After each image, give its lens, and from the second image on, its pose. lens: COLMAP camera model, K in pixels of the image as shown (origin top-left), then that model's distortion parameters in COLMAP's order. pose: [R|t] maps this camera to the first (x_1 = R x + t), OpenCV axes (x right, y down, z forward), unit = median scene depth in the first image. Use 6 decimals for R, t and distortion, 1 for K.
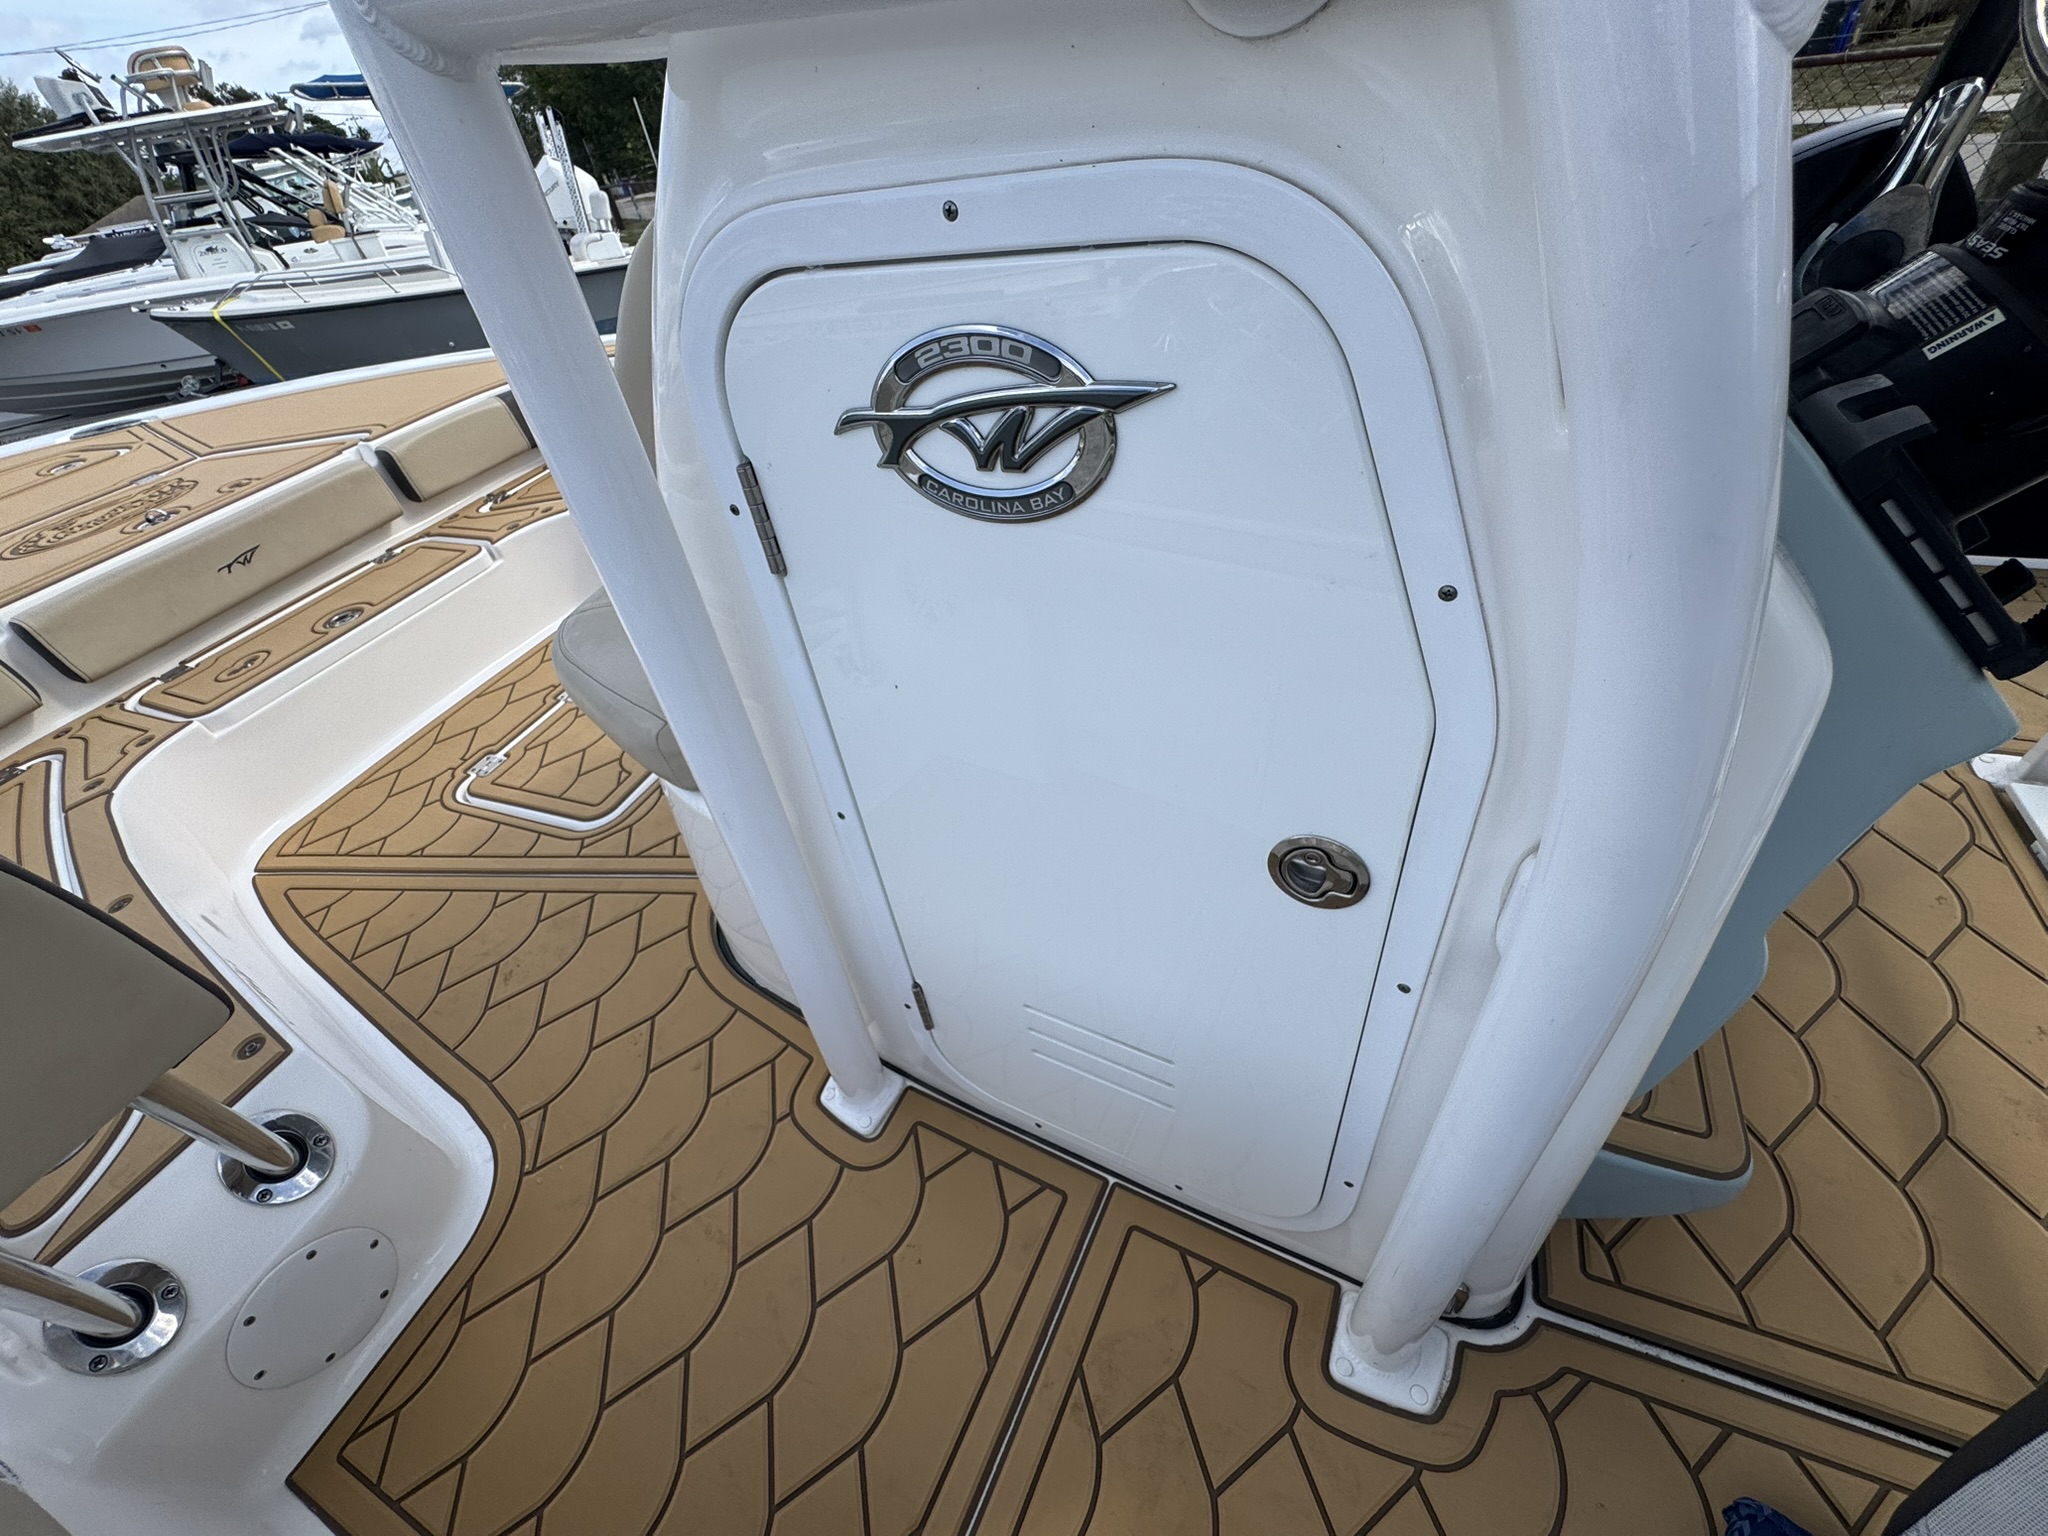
lens RADIAL K [[822.6, 0, 1023.5], [0, 822.6, 765.3], [0, 0, 1]] dist [-0.004122, 0.000458]
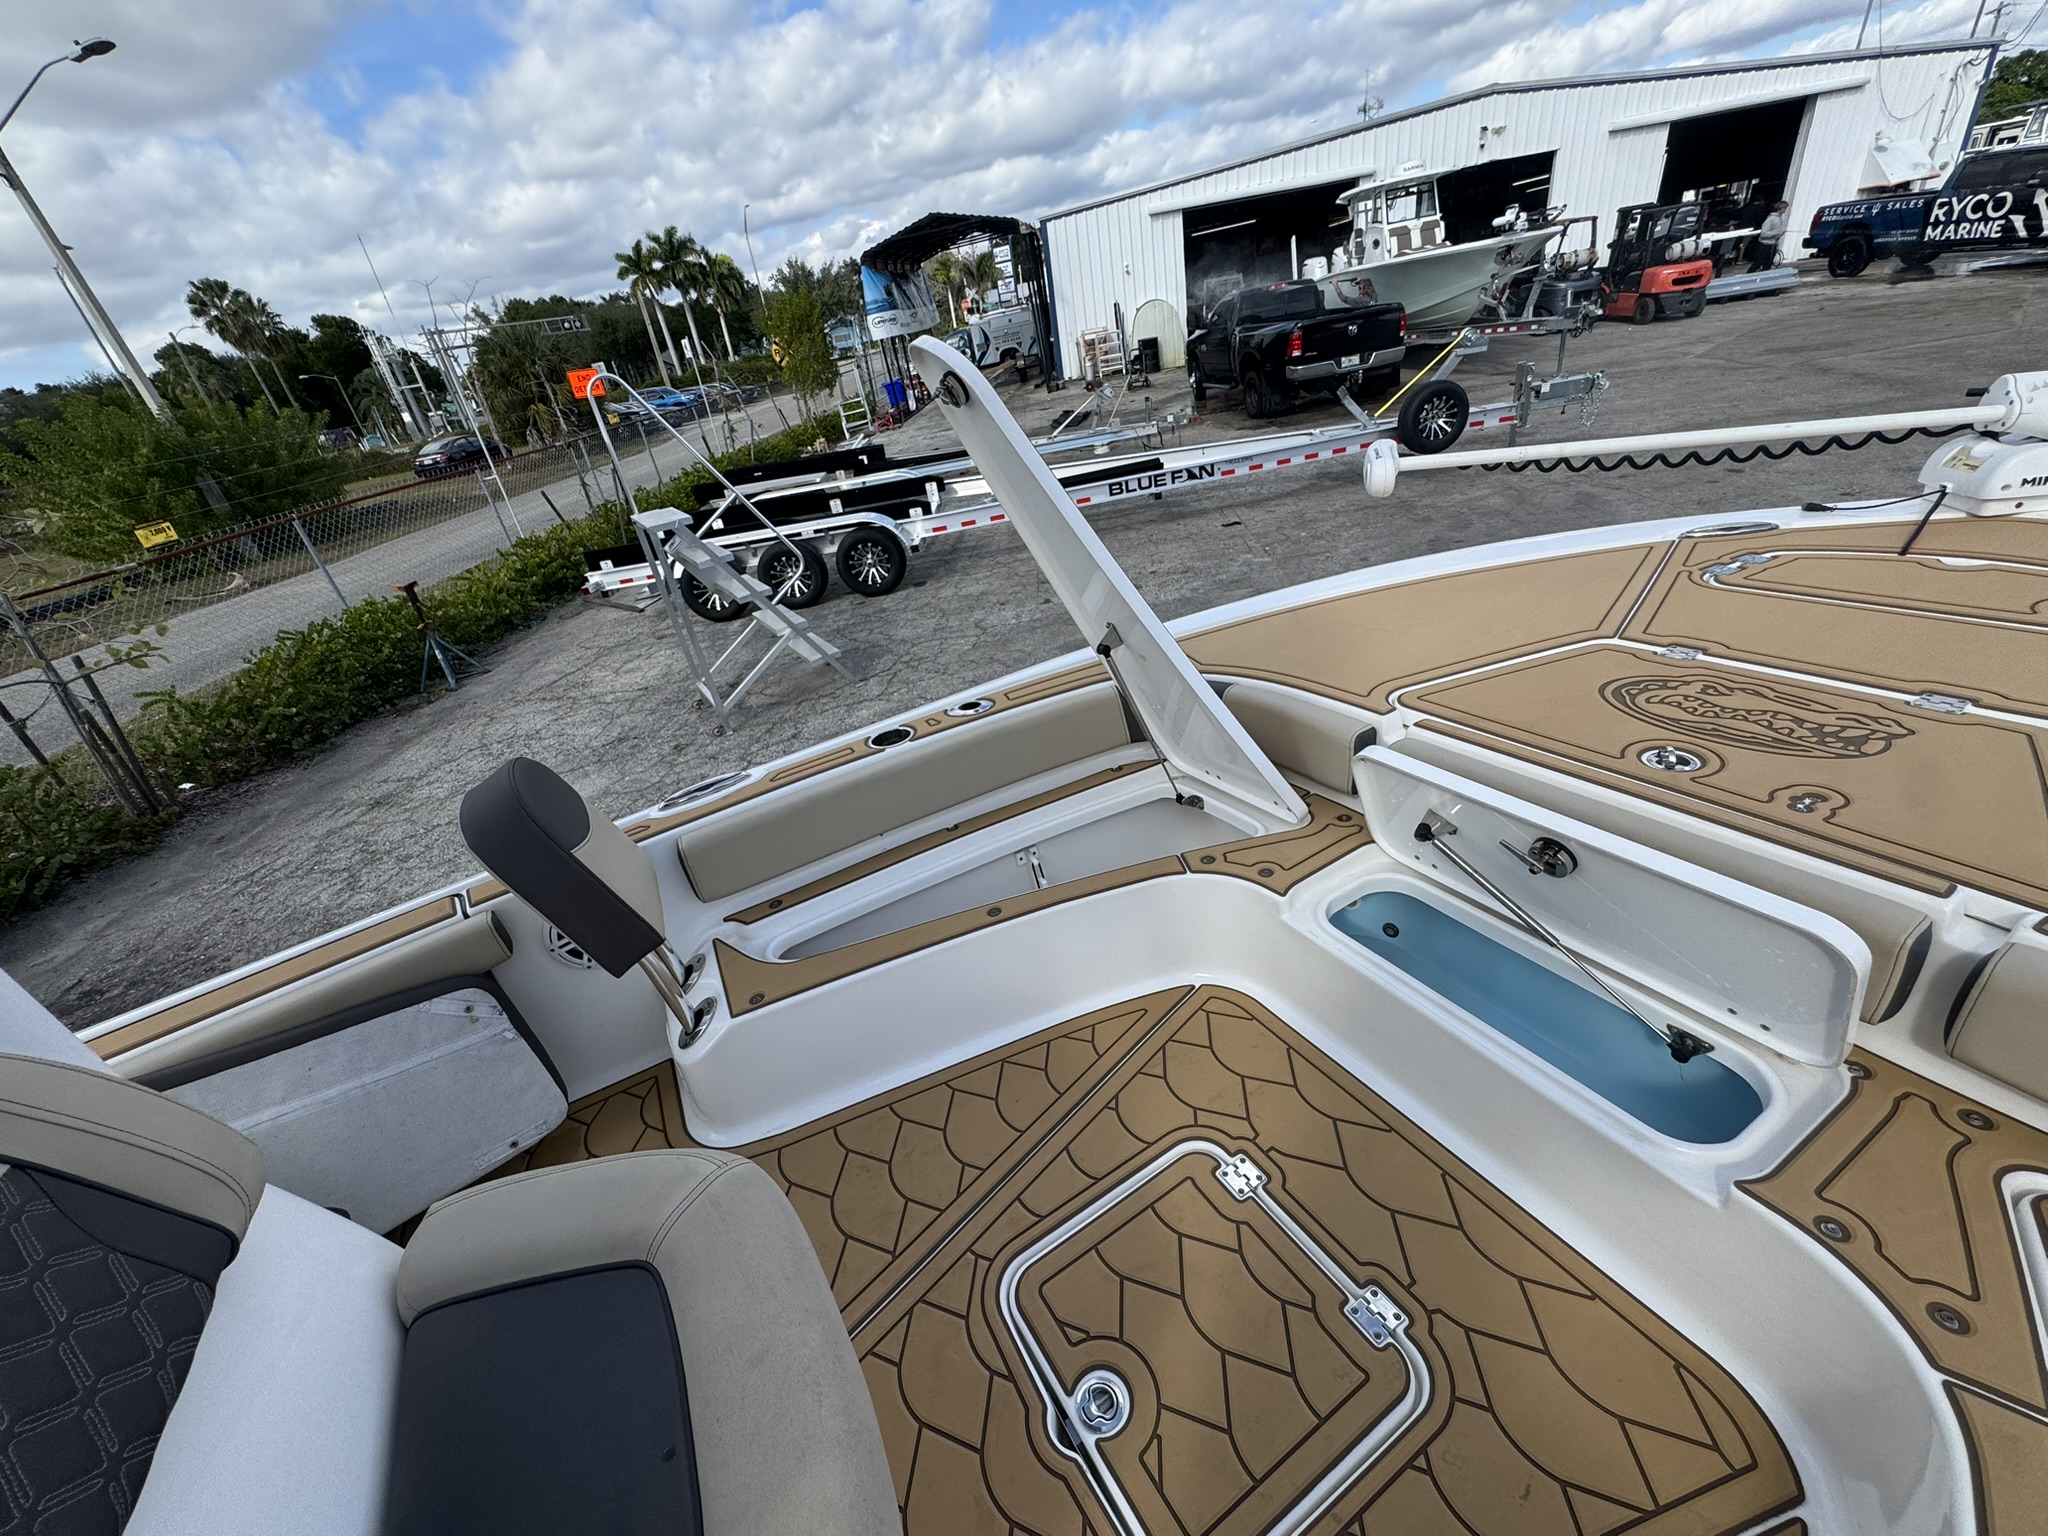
lens RADIAL K [[822.6, 0, 1023.5], [0, 822.6, 765.3], [0, 0, 1]] dist [-0.004122, 0.000458]
pose [[-0.588998, 0.577212, -0.565604, -0.066649], [-0.308333, 0.486435, 0.817503, -0.151004], [0.747003, 0.655902, -0.108536, 0.140024]]
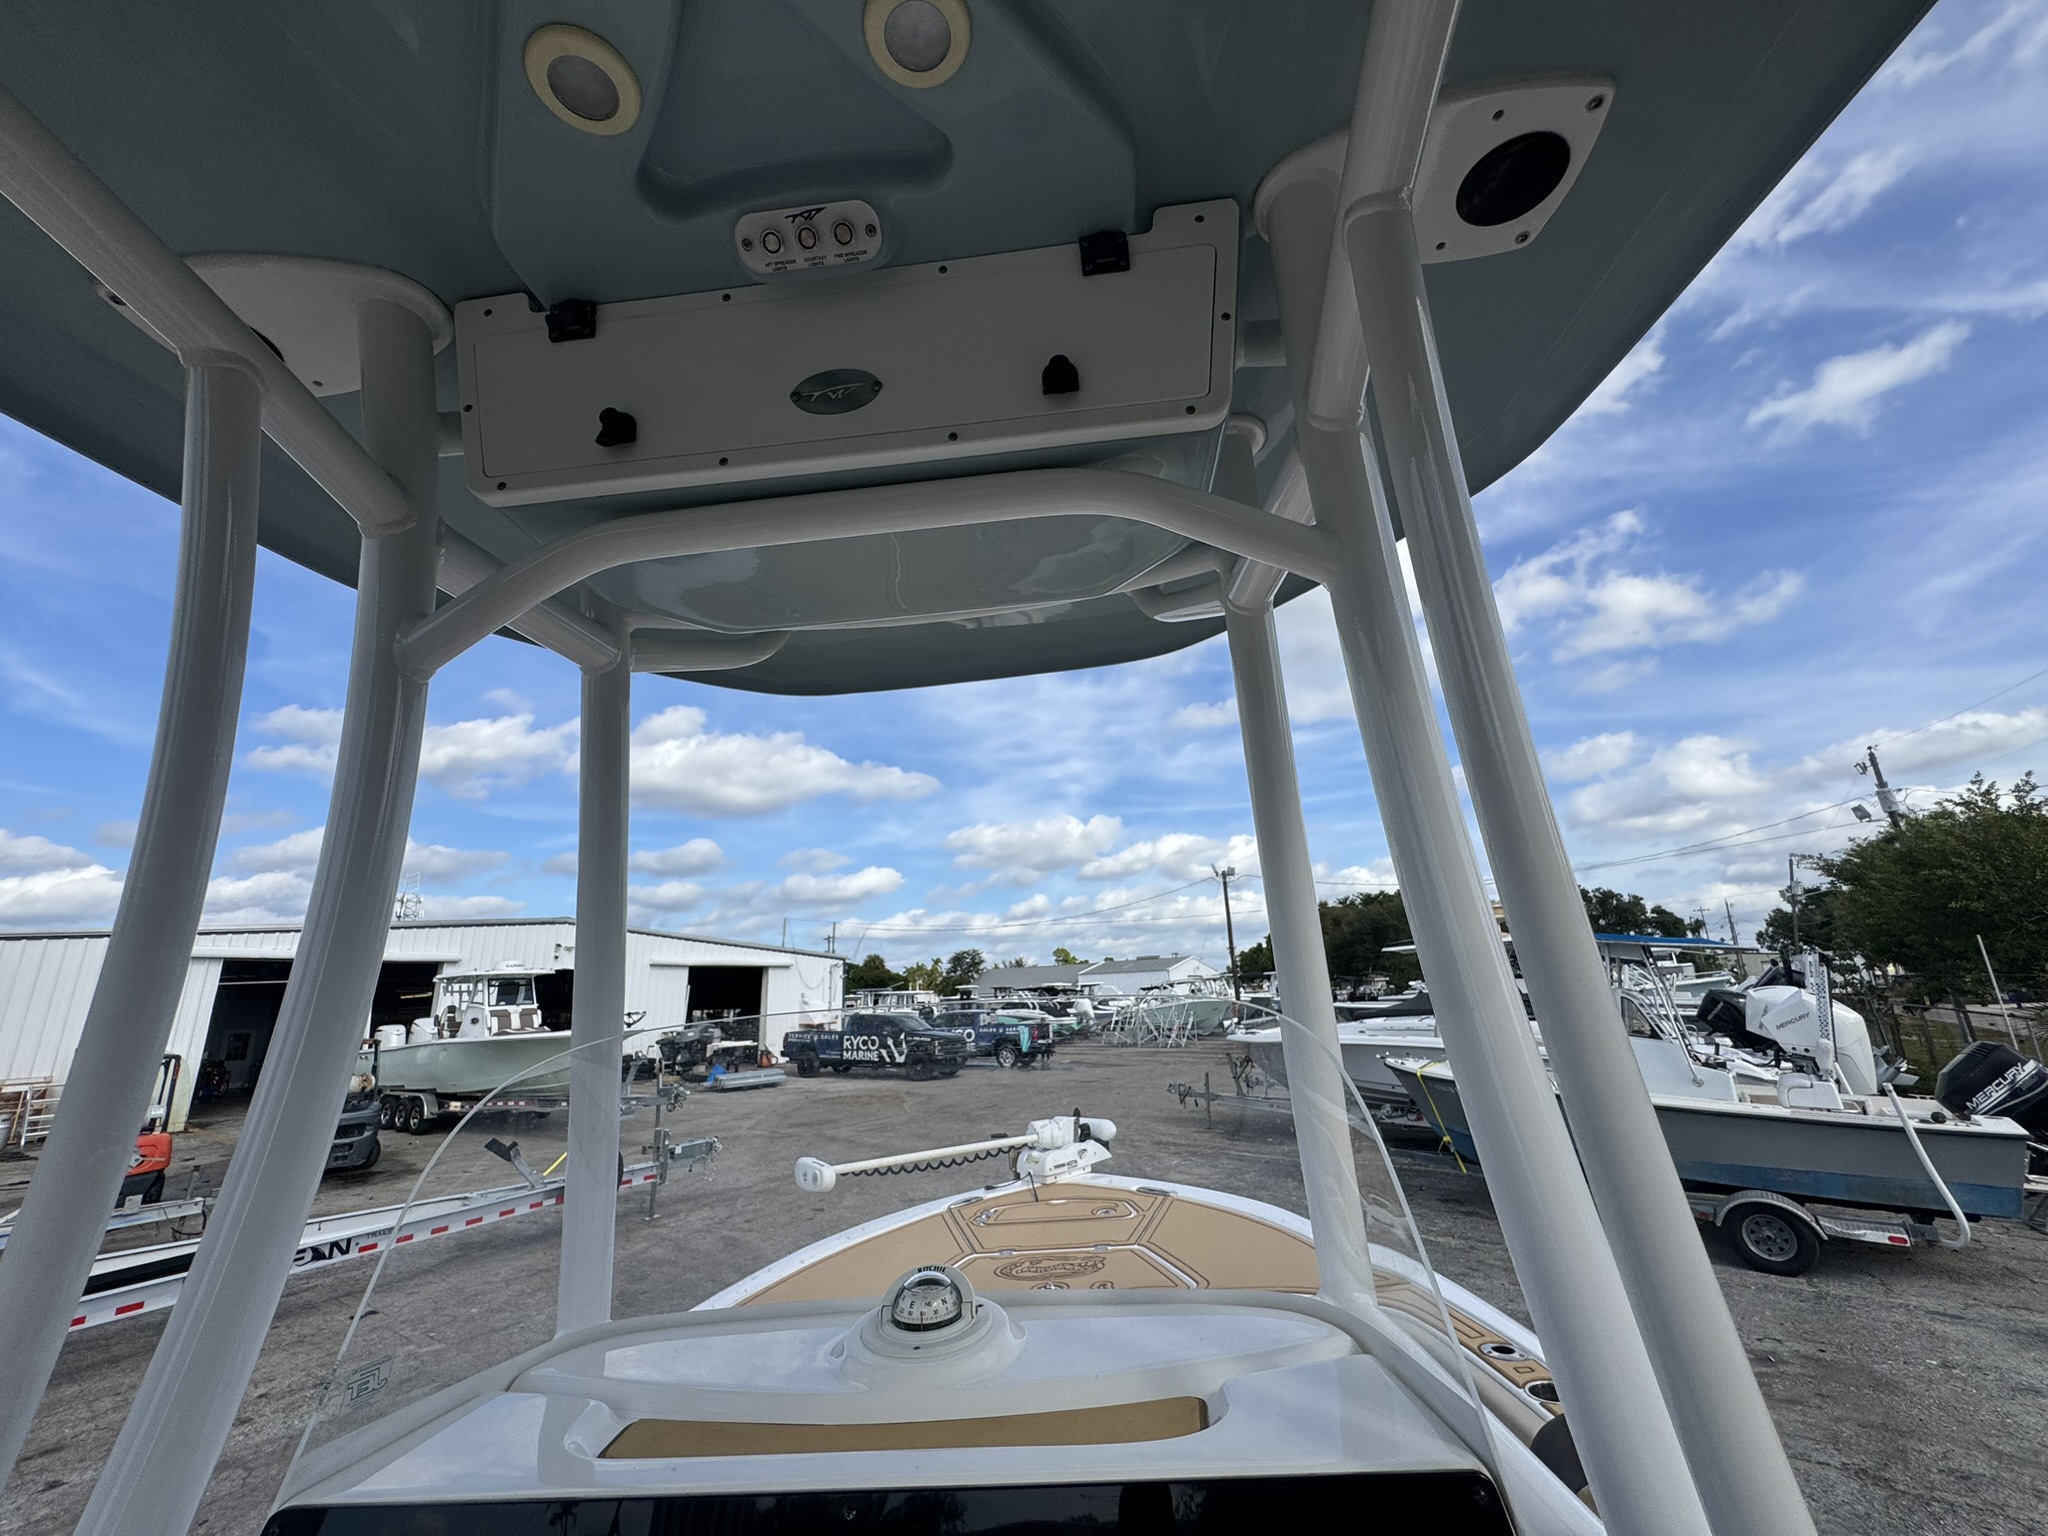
lens RADIAL K [[822.6, 0, 1023.5], [0, 822.6, 765.3], [0, 0, 1]] dist [-0.004122, 0.000458]
pose [[0.307495, -0.133578, -0.942127, 0.104483], [-0.610771, 0.731513, -0.303062, -0.109899], [0.729661, 0.668614, 0.143351, 0.020143]]
